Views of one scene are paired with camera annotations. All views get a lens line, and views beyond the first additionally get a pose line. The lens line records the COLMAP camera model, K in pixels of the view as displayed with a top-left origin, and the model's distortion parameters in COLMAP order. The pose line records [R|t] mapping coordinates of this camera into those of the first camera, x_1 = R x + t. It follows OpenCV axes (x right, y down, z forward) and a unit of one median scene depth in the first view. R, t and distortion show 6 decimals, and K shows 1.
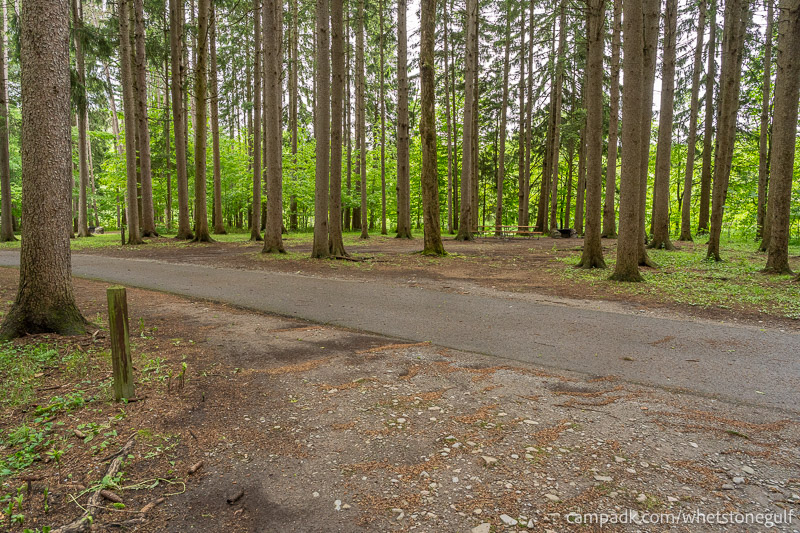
lens RADIAL K [[549.6, 0, 383.2], [0, 549.6, 268.7], [0, 0, 1]] dist [0.004089, 0.001314]
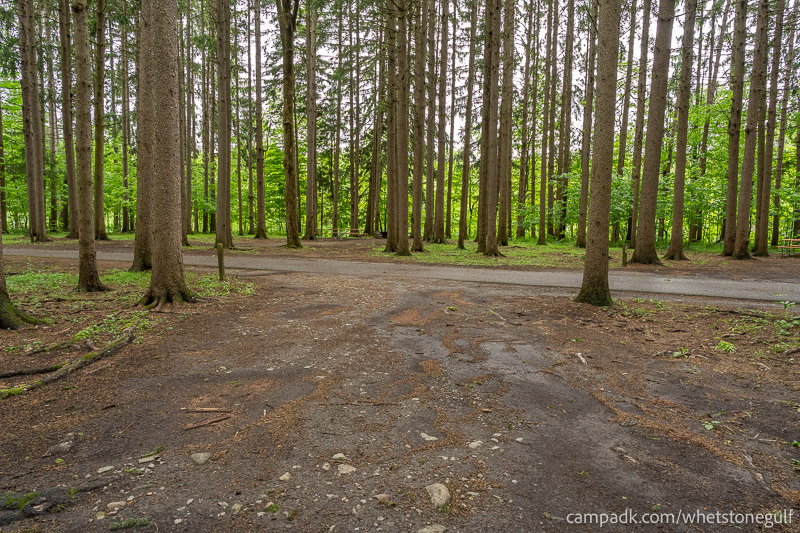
lens RADIAL K [[549.6, 0, 383.2], [0, 549.6, 268.7], [0, 0, 1]] dist [0.004089, 0.001314]
pose [[0.956293, -0.017357, 0.291895, -0.038668], [0.019650, 0.999795, -0.004928, 0.015441], [-0.291750, 0.010449, 0.956438, -0.169091]]
